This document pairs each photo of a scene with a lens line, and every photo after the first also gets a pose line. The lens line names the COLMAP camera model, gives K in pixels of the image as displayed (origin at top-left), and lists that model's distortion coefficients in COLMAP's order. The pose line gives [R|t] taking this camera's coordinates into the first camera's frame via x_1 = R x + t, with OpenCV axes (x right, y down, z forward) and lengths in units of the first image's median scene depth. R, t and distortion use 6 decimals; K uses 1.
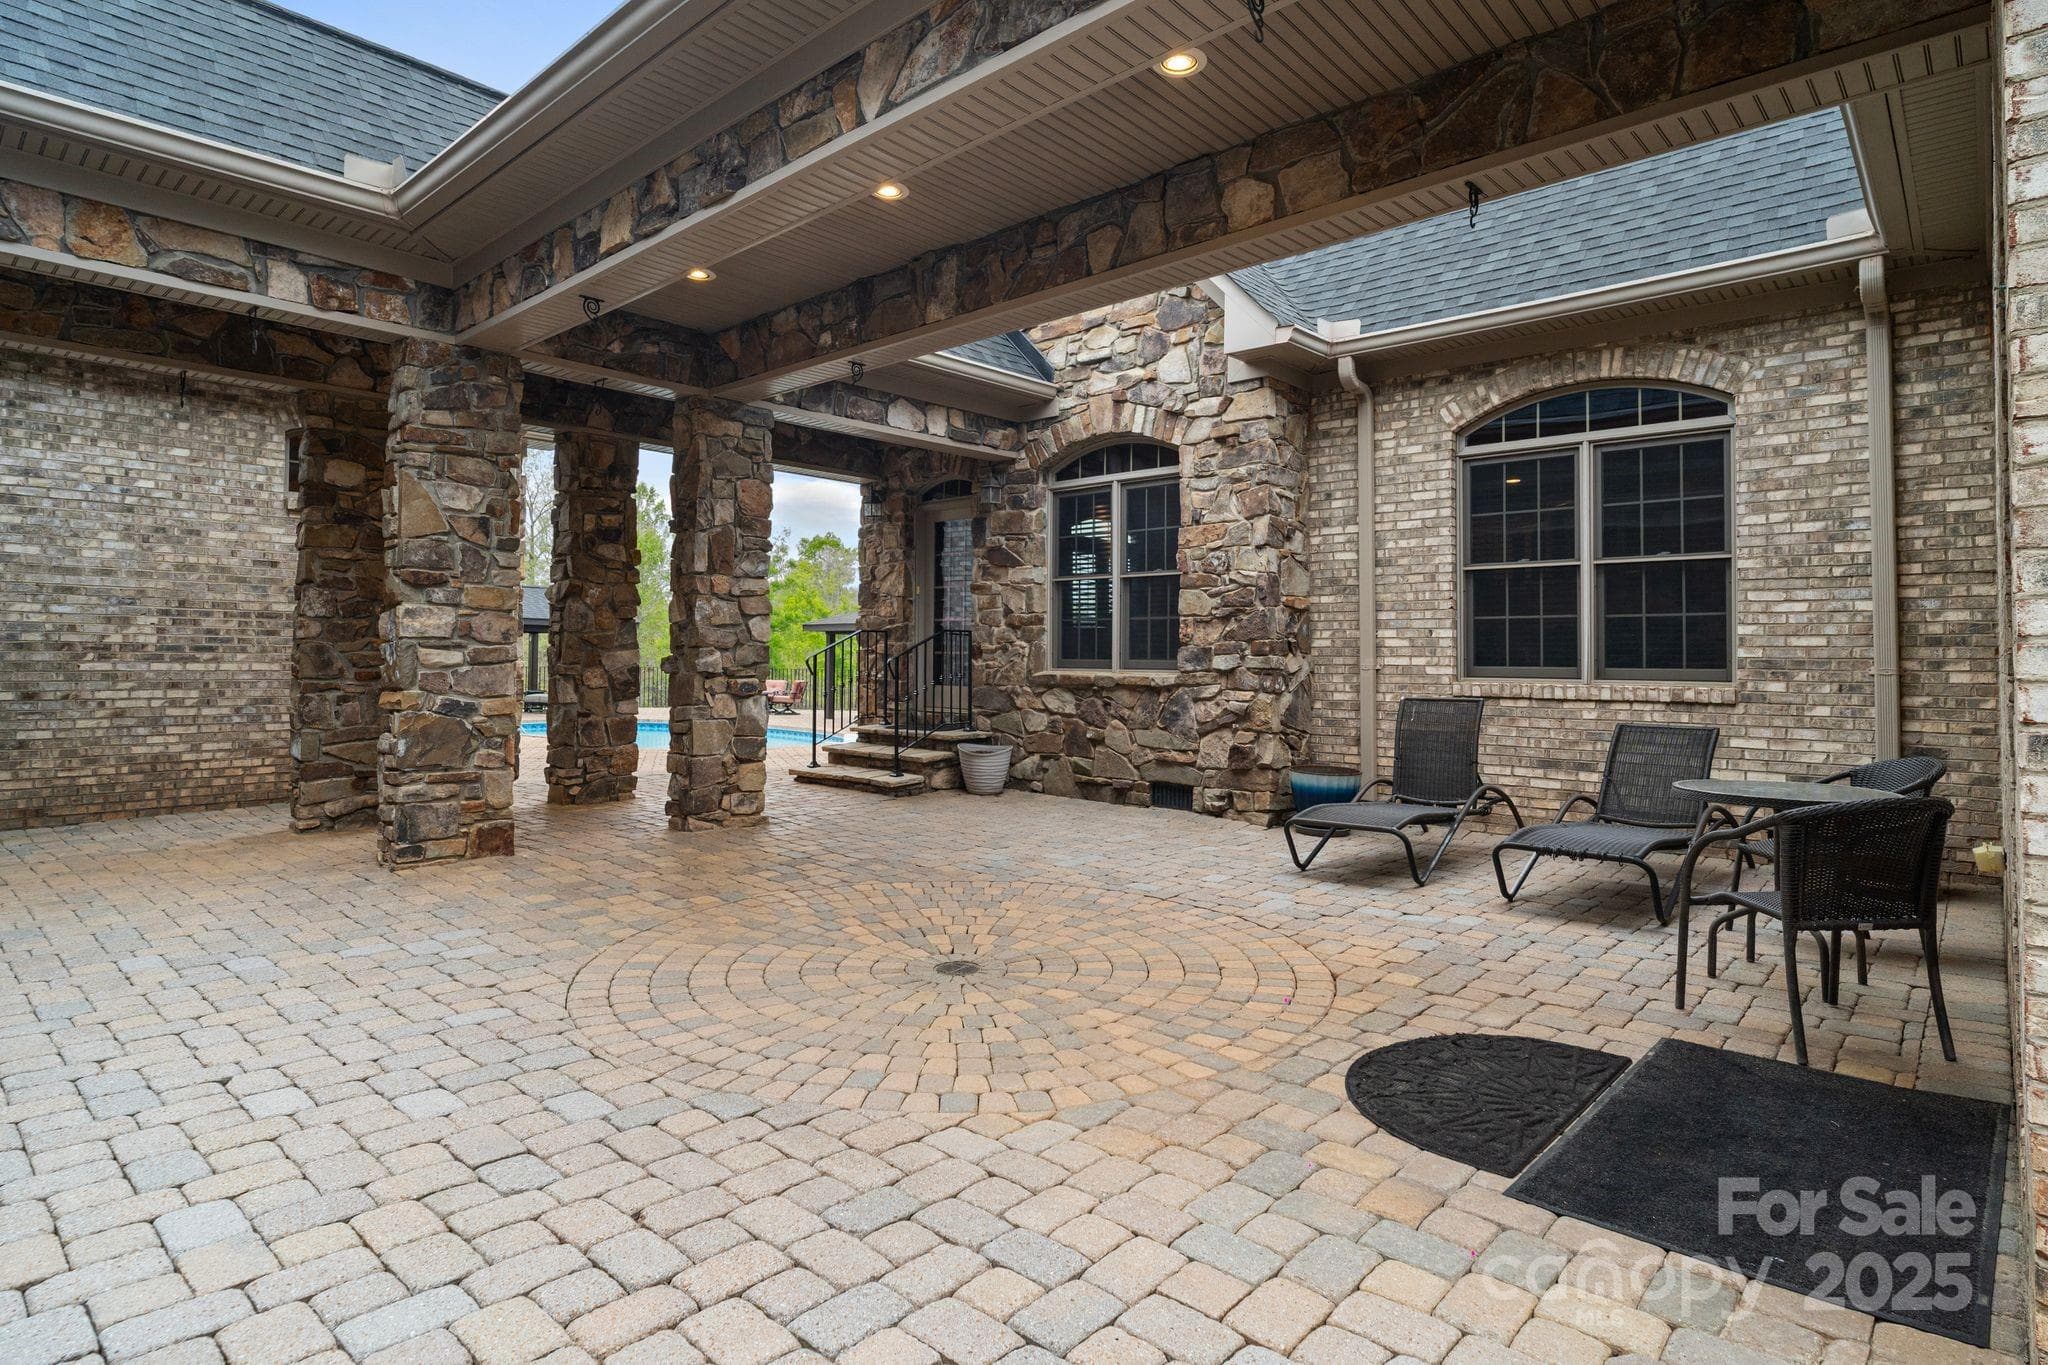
lens RADIAL K [[1063.1, 0, 1028.0], [0, 1063.1, 629.6], [0, 0, 1]] dist [-0.002952, 0.000084]
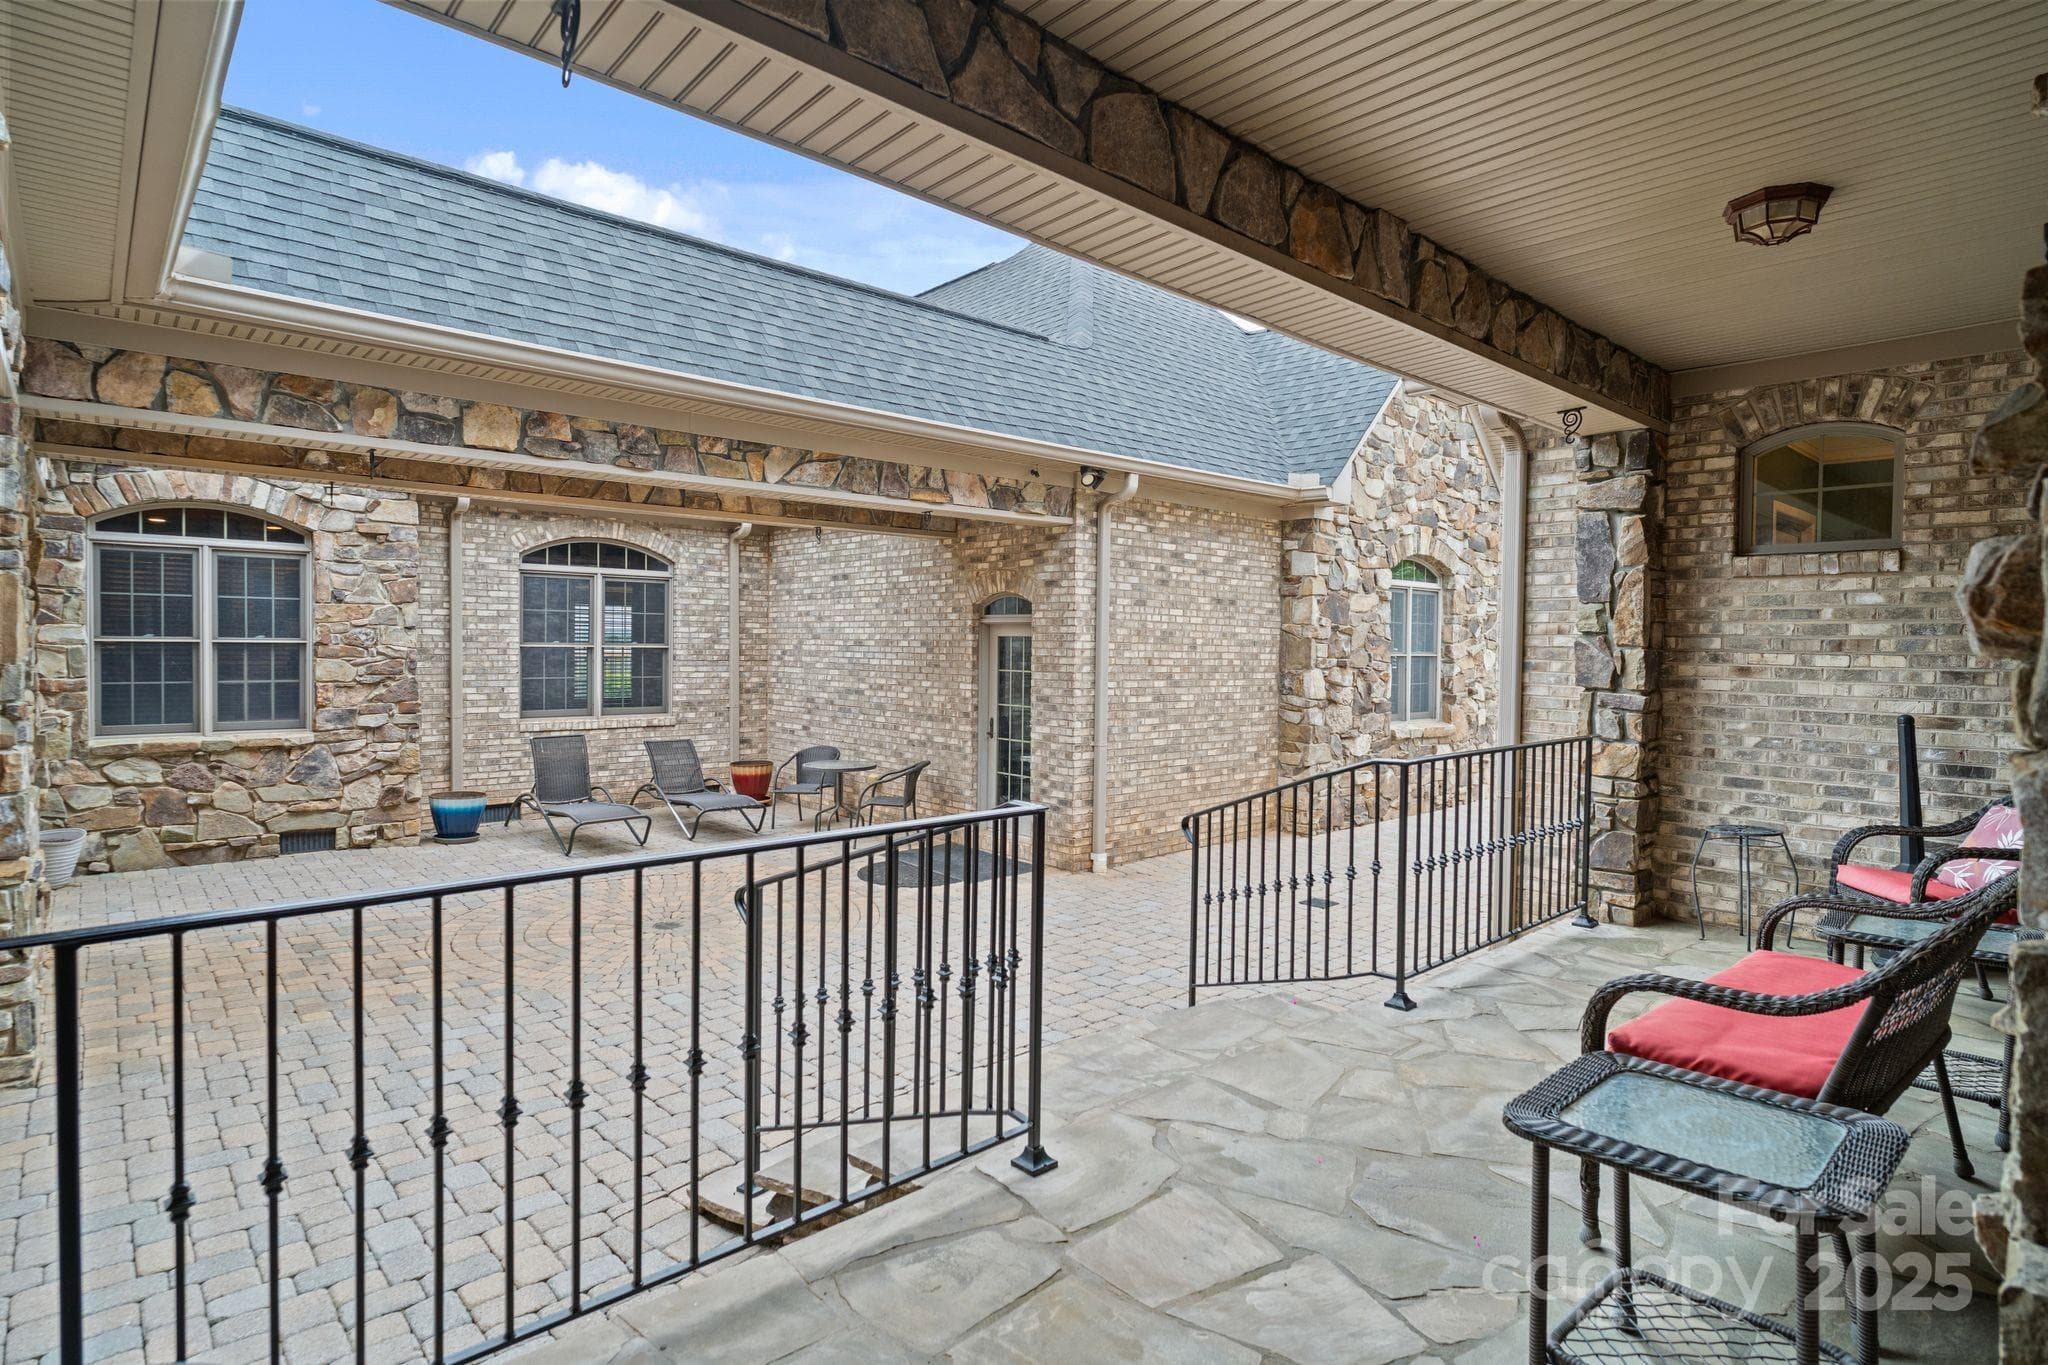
lens RADIAL K [[1063.1, 0, 1023.7], [0, 1063.1, 675.4], [0, 0, 1]] dist [-0.002952, 0.000084]
pose [[0.105861, -0.038366, 0.993641, -0.937322], [-0.037117, 0.998407, 0.042505, -0.099513], [-0.993688, -0.041380, 0.104268, 0.139914]]
